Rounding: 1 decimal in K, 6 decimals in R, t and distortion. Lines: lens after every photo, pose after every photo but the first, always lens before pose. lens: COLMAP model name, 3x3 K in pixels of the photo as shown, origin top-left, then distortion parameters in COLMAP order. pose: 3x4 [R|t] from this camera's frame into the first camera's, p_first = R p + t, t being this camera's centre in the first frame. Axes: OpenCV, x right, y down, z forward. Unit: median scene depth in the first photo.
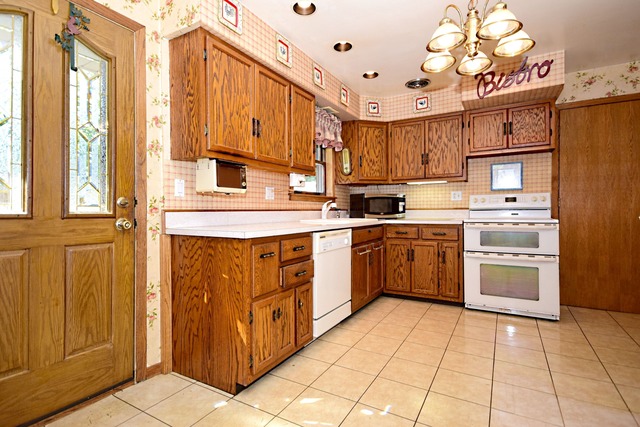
lens RADIAL K [[320.0, 0, 314.9], [0, 320.0, 213.1], [0, 0, 1]] dist [0.004684, -0.000587]
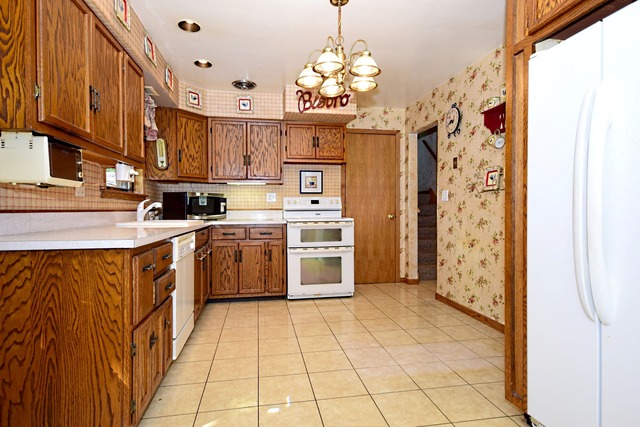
lens RADIAL K [[338.8, 0, 320.0], [0, 338.8, 213.5], [0, 0, 1]] dist [0.005304, 0.001003]
pose [[0.755190, -0.003947, 0.655494, -0.236257], [0.004063, 0.999991, 0.001340, -0.001726], [-0.655493, 0.001651, 0.755200, 0.049817]]
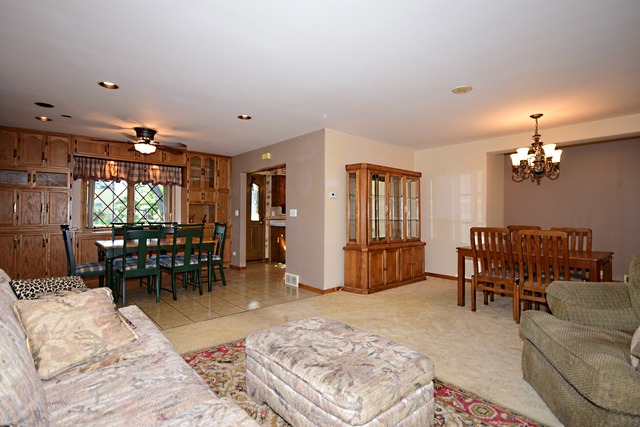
lens RADIAL K [[308.0, 0, 320.4], [0, 308.0, 211.8], [0, 0, 1]] dist [-0.000162, -0.000691]
pose [[0.955399, 0.005459, -0.295267, 0.857113], [-0.011601, 0.999751, -0.019055, -0.027288], [0.295090, 0.021631, 0.955225, -1.679239]]
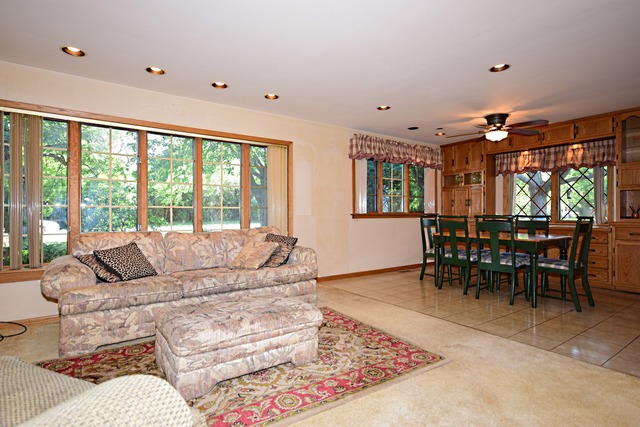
lens RADIAL K [[338.8, 0, 320.0], [0, 338.8, 213.5], [0, 0, 1]] dist [0.005304, 0.001003]
pose [[-0.392296, 0.005954, -0.919820, 1.350910], [-0.006993, 0.999931, 0.009455, -0.007072], [0.919812, 0.010141, -0.392227, -0.611793]]
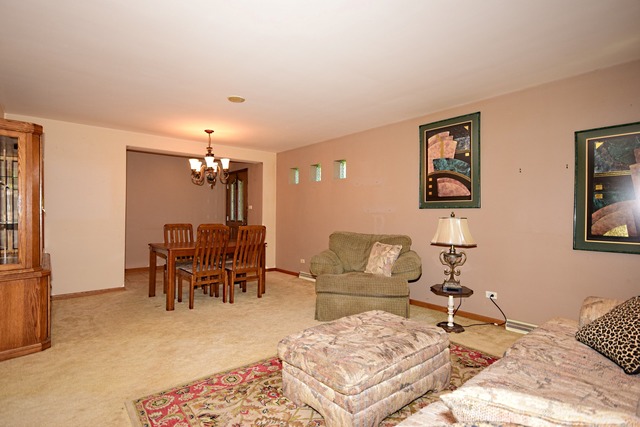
lens RADIAL K [[320.0, 0, 314.9], [0, 320.0, 213.1], [0, 0, 1]] dist [0.004684, -0.000587]
pose [[0.332414, 0.009855, 0.943082, 0.004317], [0.005373, 0.999909, -0.012343, -0.030790], [-0.943118, 0.009170, 0.332330, -1.217609]]
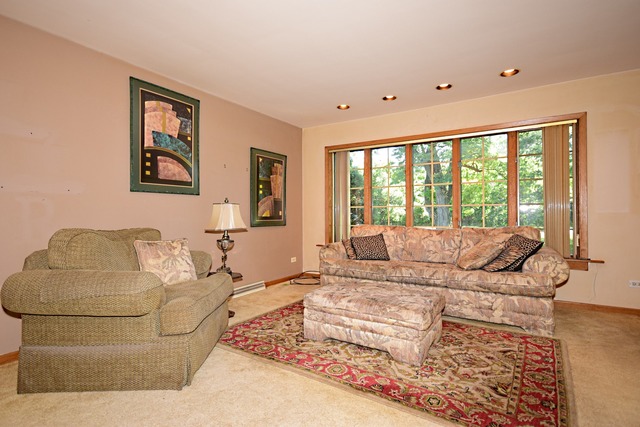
lens RADIAL K [[331.1, 0, 313.5], [0, 331.1, 214.8], [0, 0, 1]] dist [-0.000317, -0.000452]
pose [[-0.999159, 0.009676, 0.039846, 0.825218], [0.010209, 0.999861, 0.013199, -0.000044], [-0.039712, 0.013595, -0.999119, -0.197773]]
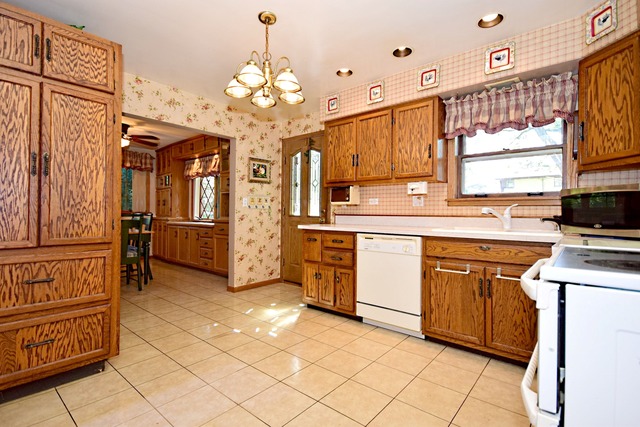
lens RADIAL K [[308.0, 0, 320.4], [0, 308.0, 211.8], [0, 0, 1]] dist [-0.000162, -0.000691]
pose [[-0.165318, 0.000712, -0.986240, 0.987924], [-0.014160, 0.999895, 0.003096, -0.020940], [0.986139, 0.014477, -0.165291, 0.840049]]
